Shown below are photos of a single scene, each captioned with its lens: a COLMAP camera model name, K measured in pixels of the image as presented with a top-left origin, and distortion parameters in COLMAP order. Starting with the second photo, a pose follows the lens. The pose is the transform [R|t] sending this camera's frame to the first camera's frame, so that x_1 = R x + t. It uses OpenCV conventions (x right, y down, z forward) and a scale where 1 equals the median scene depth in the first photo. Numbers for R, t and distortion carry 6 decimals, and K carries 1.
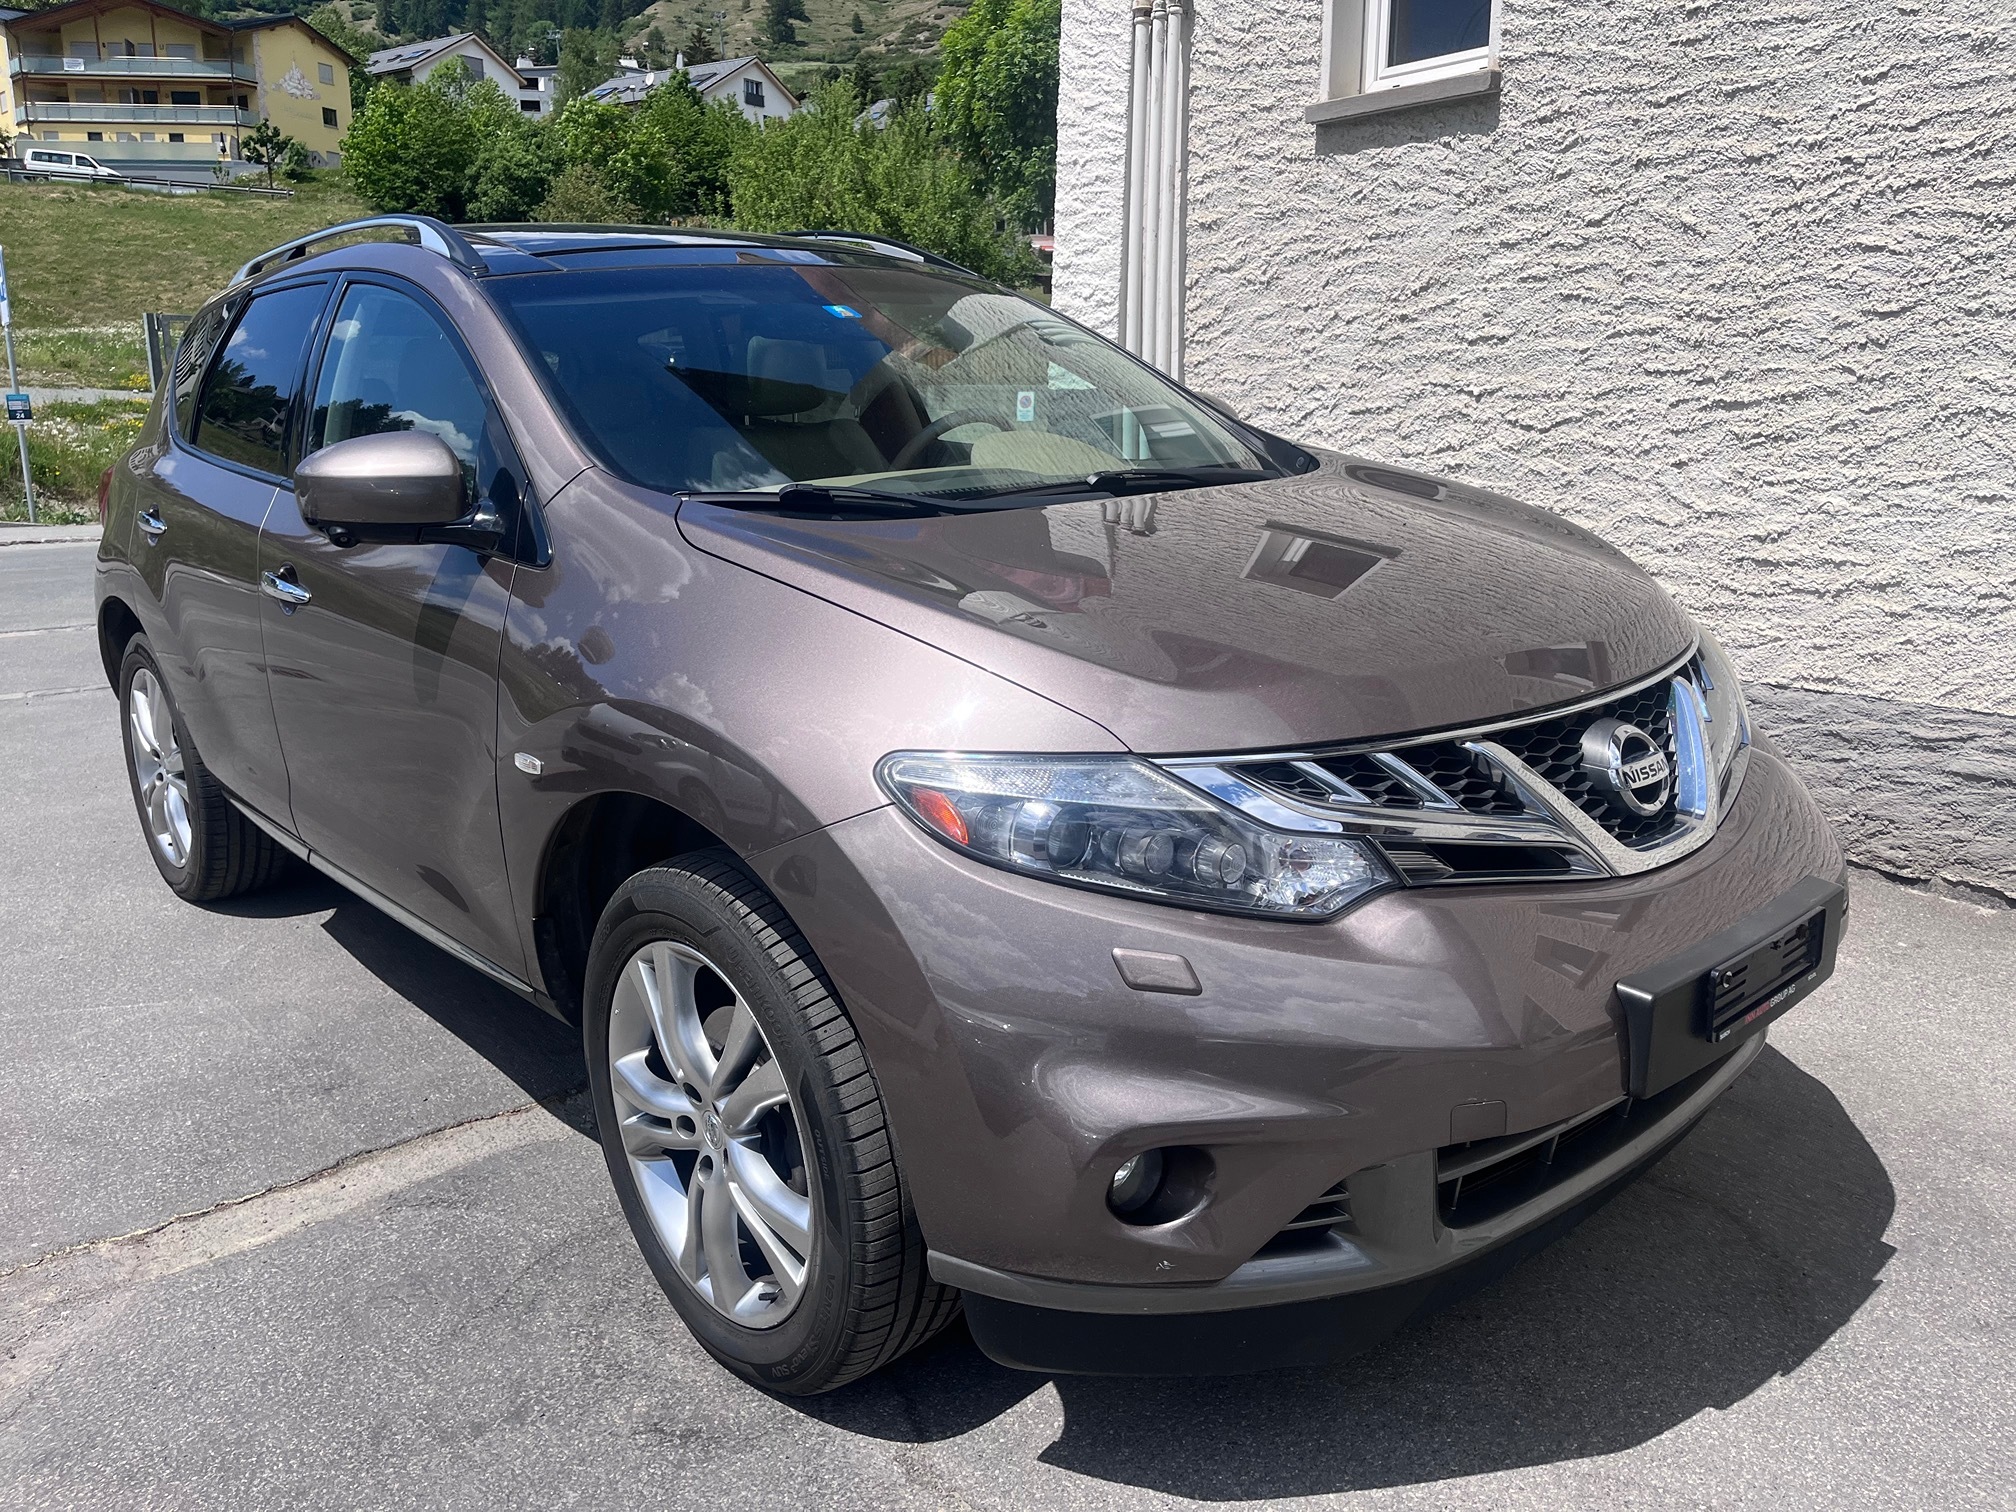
lens RADIAL K [[1491.3, 0, 1028.7], [0, 1491.3, 755.2], [0, 0, 1]] dist [0.060487, -0.092275]
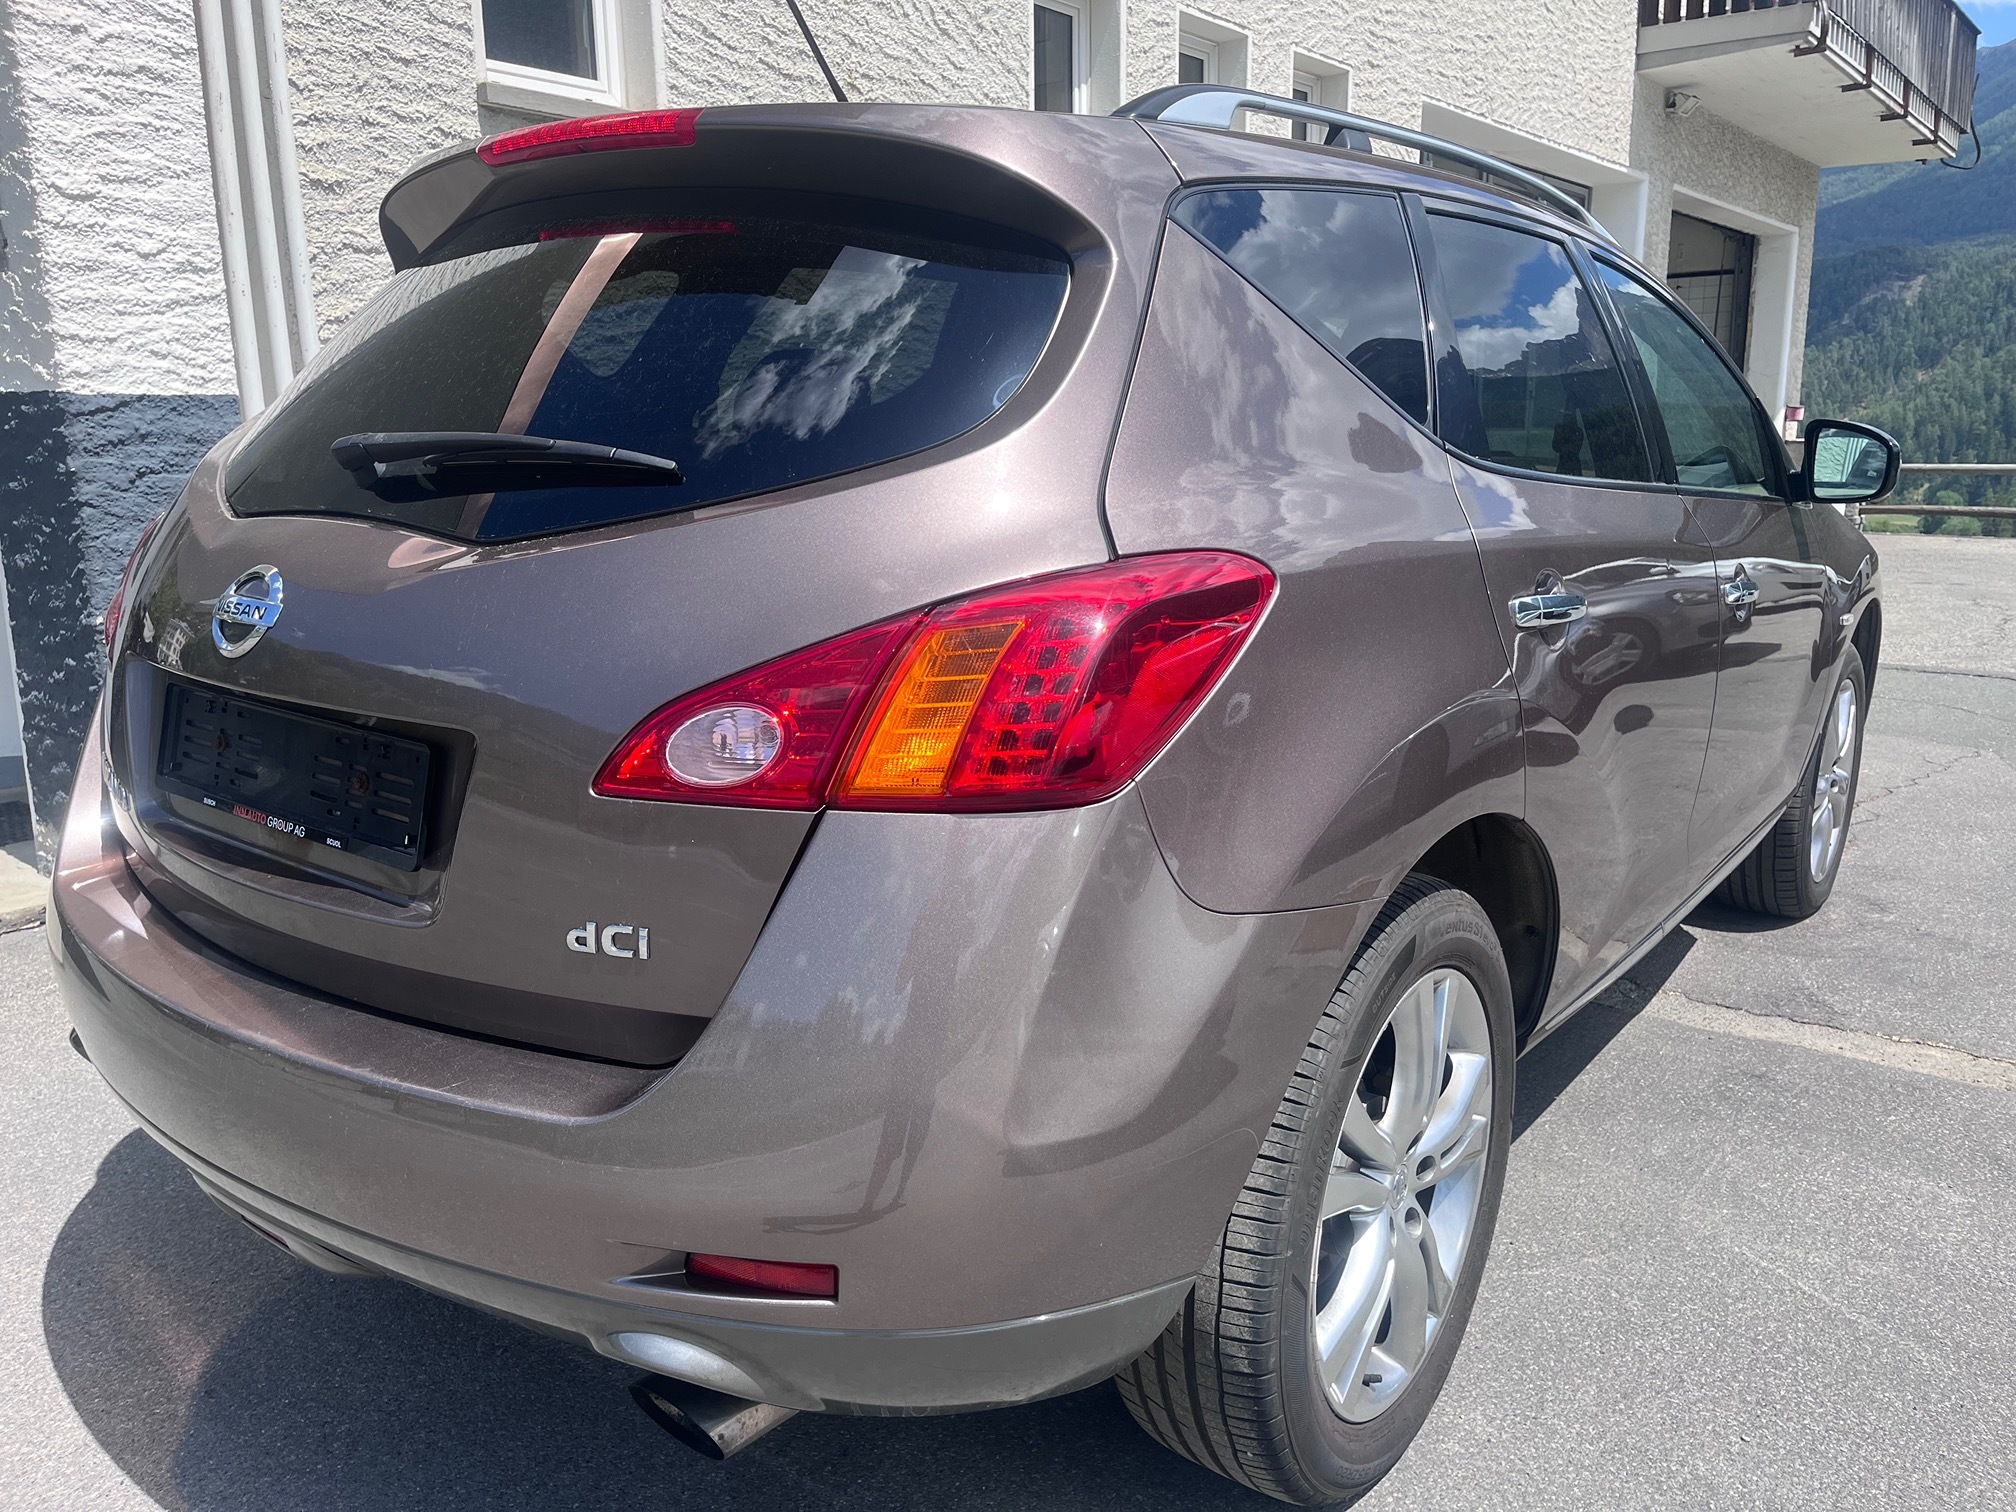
lens RADIAL K [[1491.3, 0, 1009.6], [0, 1491.3, 741.1], [0, 0, 1]] dist [0.060487, -0.092275]
pose [[-0.185176, -0.196134, 0.962934, -0.849635], [0.233674, 0.942987, 0.237007, -0.228094], [-0.954519, 0.268900, -0.128787, 1.009516]]
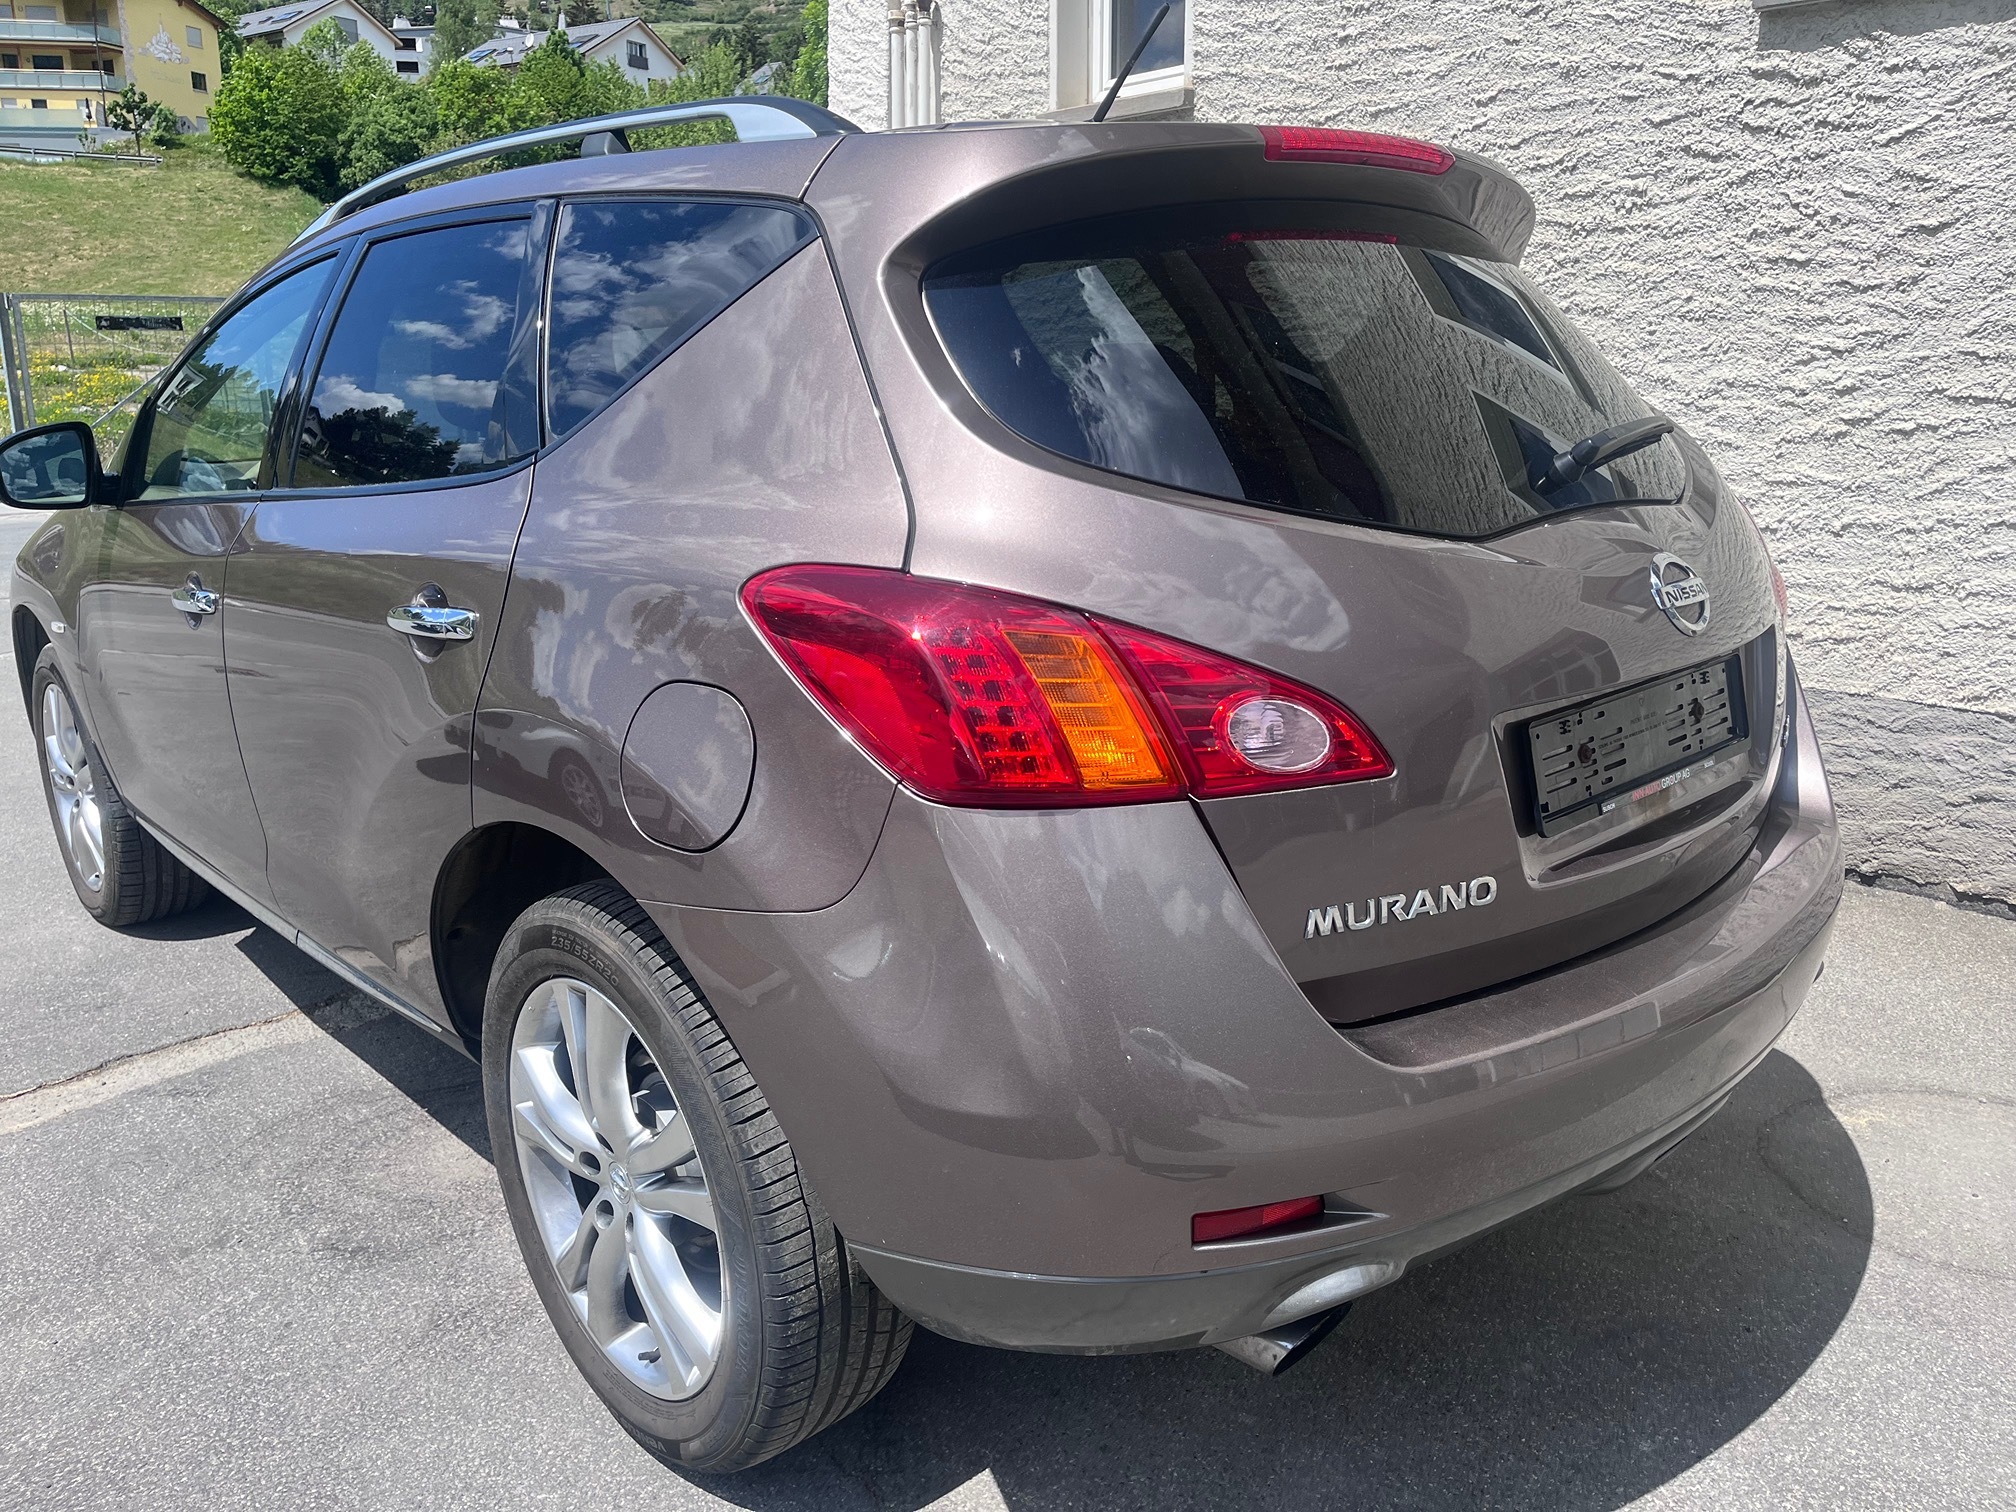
lens RADIAL K [[1491.3, 0, 1006.5], [0, 1491.3, 761.8], [0, 0, 1]] dist [0.060487, -0.092275]
pose [[0.998794, -0.018098, 0.045635, 0.113529], [0.016953, 0.999535, 0.025354, 0.011597], [-0.046073, -0.024550, 0.998636, -0.111380]]
